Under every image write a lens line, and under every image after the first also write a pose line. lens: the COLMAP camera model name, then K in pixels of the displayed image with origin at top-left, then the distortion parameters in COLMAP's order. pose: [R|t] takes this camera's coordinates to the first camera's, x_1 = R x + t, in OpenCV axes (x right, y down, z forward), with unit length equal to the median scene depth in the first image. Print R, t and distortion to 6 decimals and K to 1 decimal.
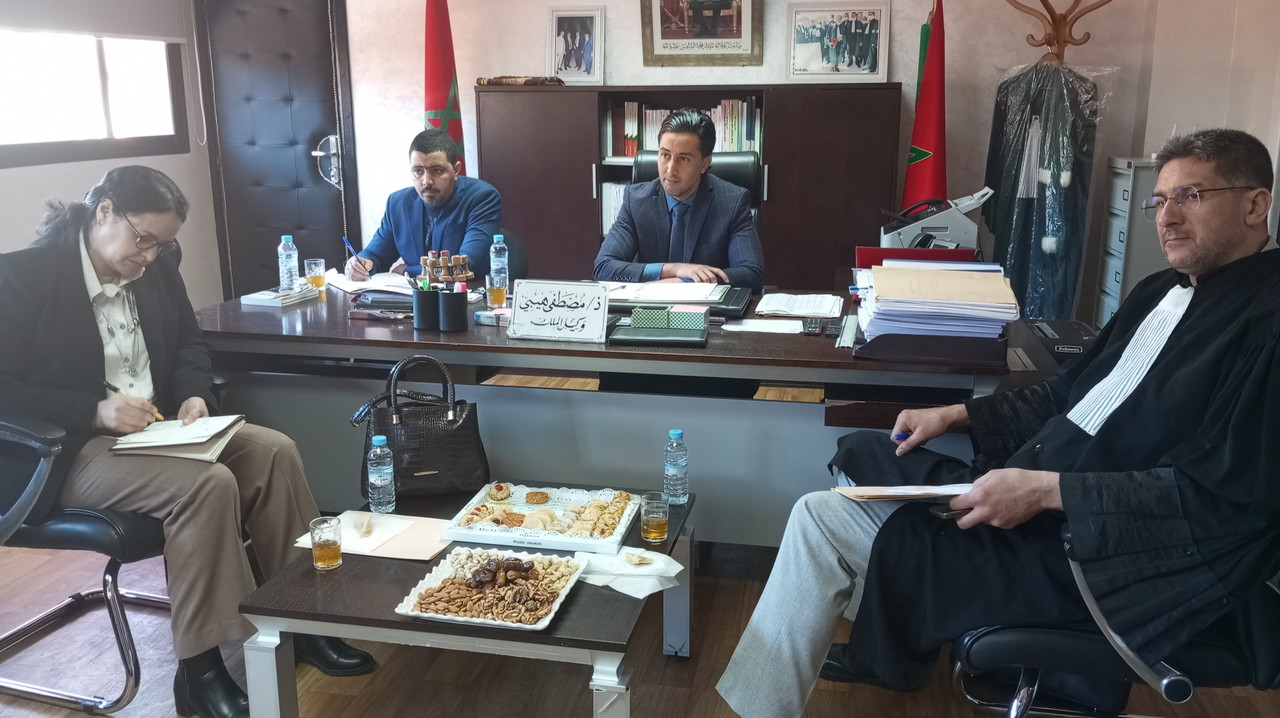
lens RADIAL K [[1044.5, 0, 643.6], [0, 1044.5, 356.5], [0, 0, 1]] dist [0.081914, -0.177758]
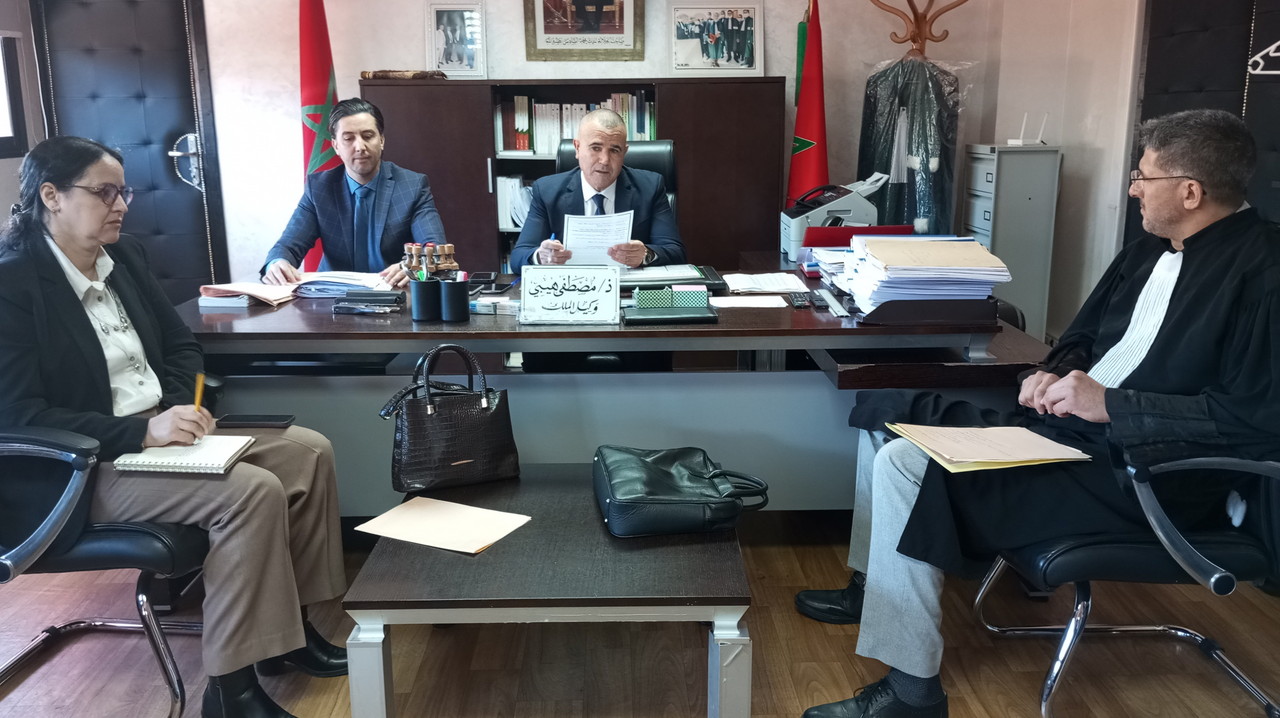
lens RADIAL K [[1044.5, 0, 643.6], [0, 1044.5, 356.5], [0, 0, 1]] dist [0.081914, -0.177758]
pose [[0.977372, -0.055248, 0.204185, -0.114953], [0.055723, 0.998440, 0.003423, 0.008601], [-0.204056, 0.008032, 0.978926, -0.003021]]
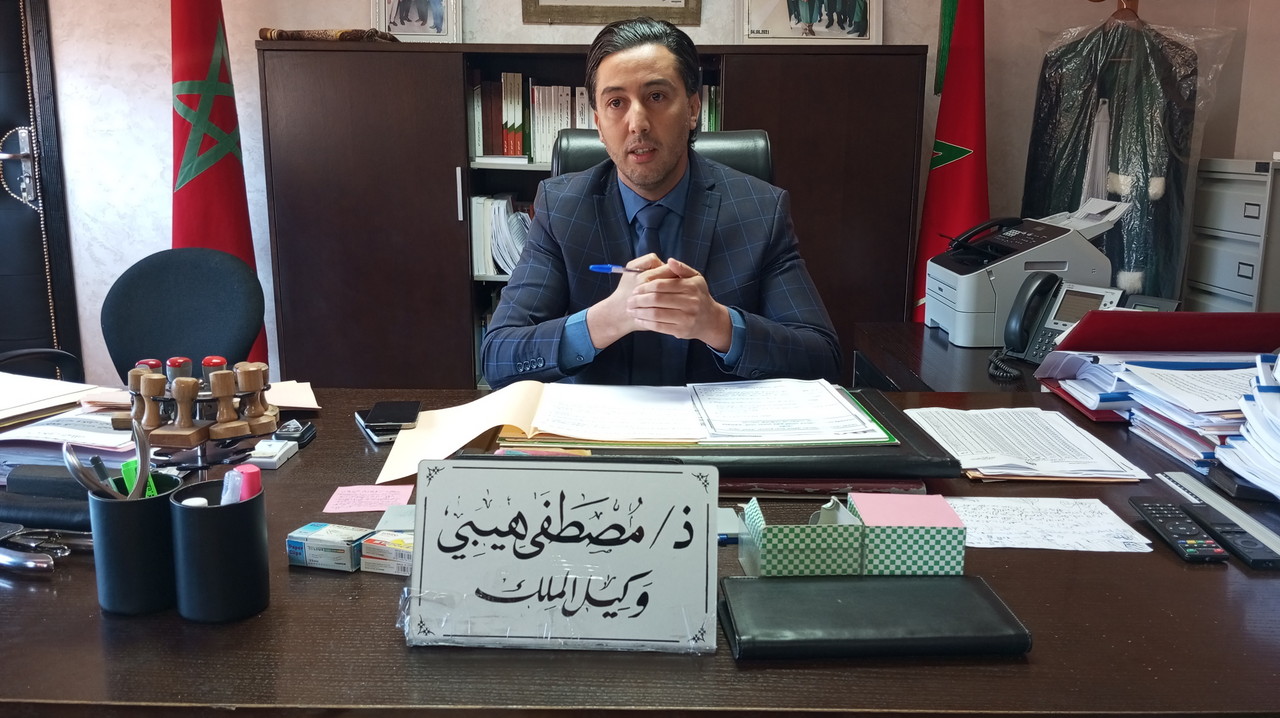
lens RADIAL K [[1044.5, 0, 643.6], [0, 1044.5, 356.5], [0, 0, 1]] dist [0.081914, -0.177758]
pose [[0.981148, -0.032251, 0.190546, -0.060738], [0.036725, 0.999125, -0.019996, -0.050854], [-0.189734, 0.026617, 0.981475, 0.348631]]
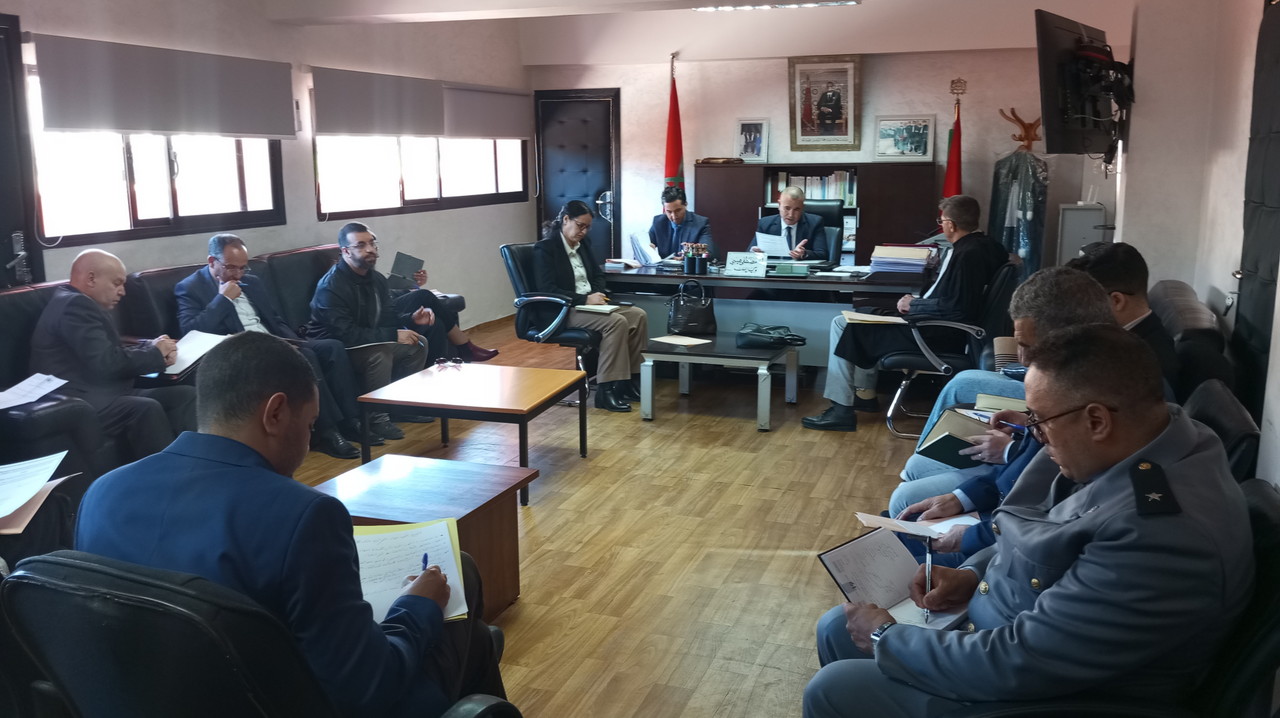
lens RADIAL K [[1044.5, 0, 643.6], [0, 1044.5, 356.5], [0, 0, 1]] dist [0.081914, -0.177758]
pose [[0.988548, 0.023370, -0.149087, 0.026950], [-0.030074, 0.998628, -0.042875, 0.146986], [0.147881, 0.046868, 0.987894, -0.750152]]
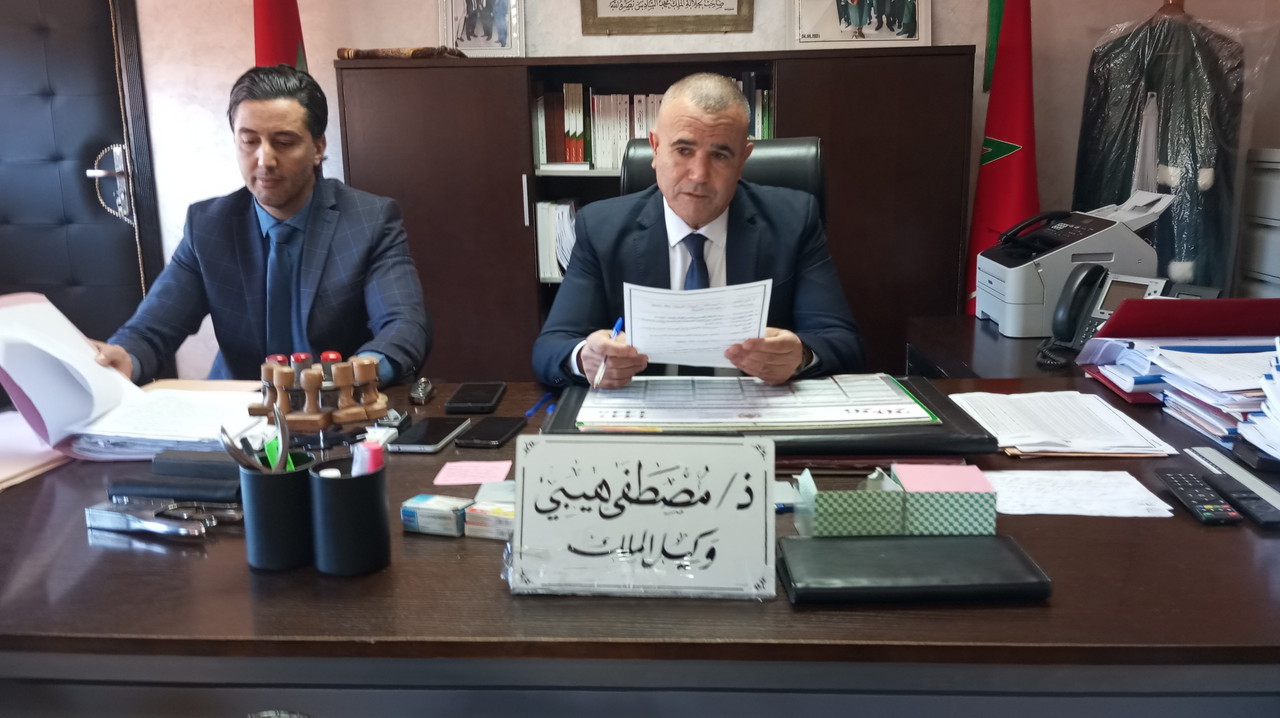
lens RADIAL K [[1044.5, 0, 643.6], [0, 1044.5, 356.5], [0, 0, 1]] dist [0.081914, -0.177758]
pose [[0.989445, -0.046970, 0.137088, -0.067570], [0.050390, 0.998496, -0.021581, -0.048319], [-0.135868, 0.028261, 0.990324, 0.321783]]
